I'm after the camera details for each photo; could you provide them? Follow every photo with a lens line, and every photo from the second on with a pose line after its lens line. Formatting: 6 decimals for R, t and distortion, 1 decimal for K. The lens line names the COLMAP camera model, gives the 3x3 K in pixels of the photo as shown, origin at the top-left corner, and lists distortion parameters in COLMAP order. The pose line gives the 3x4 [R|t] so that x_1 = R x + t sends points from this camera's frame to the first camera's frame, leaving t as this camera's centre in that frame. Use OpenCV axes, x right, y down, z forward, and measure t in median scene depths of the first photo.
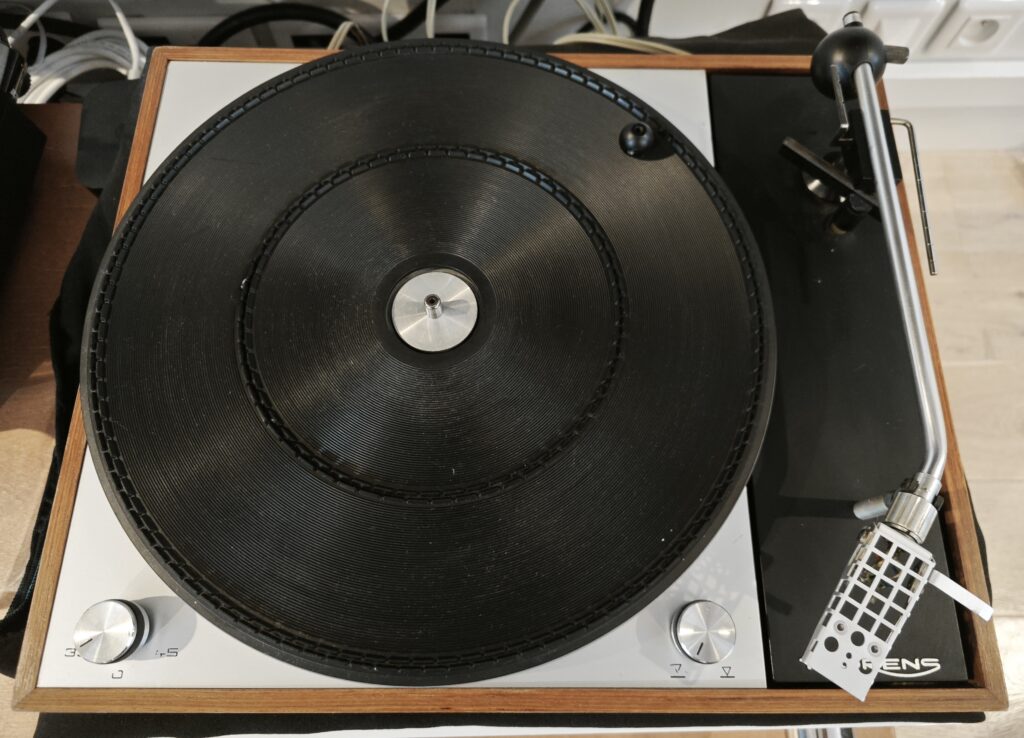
lens RADIAL K [[734.3, 0, 512.0], [0, 734.3, 369.0], [0, 0, 1]] dist [0.006027, -0.001887]
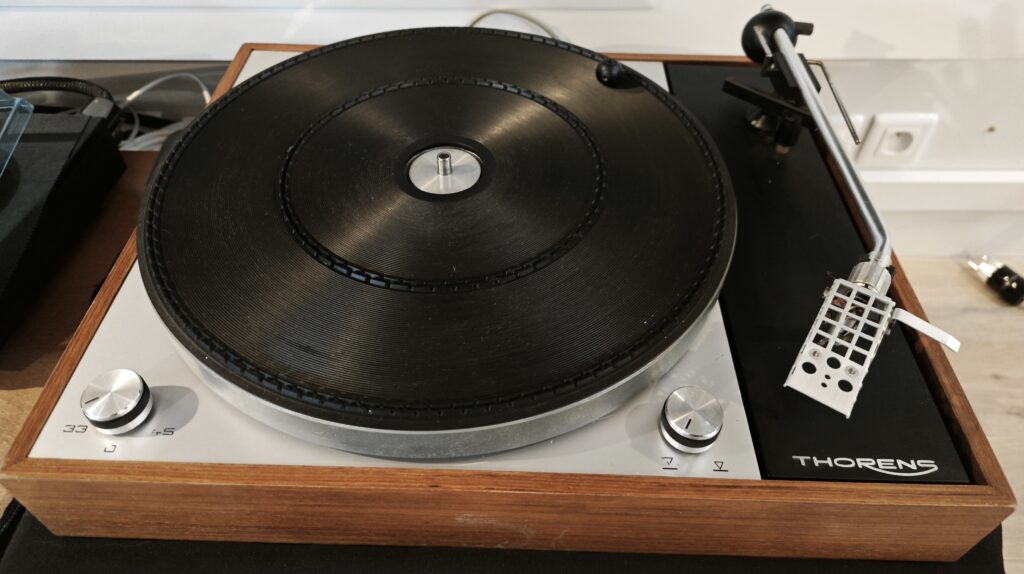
lens RADIAL K [[729.8, 0, 495.5], [0, 729.8, 287.7], [0, 0, 1]] dist [0.007021, 0.002487]
pose [[0.999509, 0.021619, -0.022658, 0.008448], [-0.029237, 0.903443, -0.427709, 0.623500], [0.011224, 0.428162, 0.903632, 0.006758]]
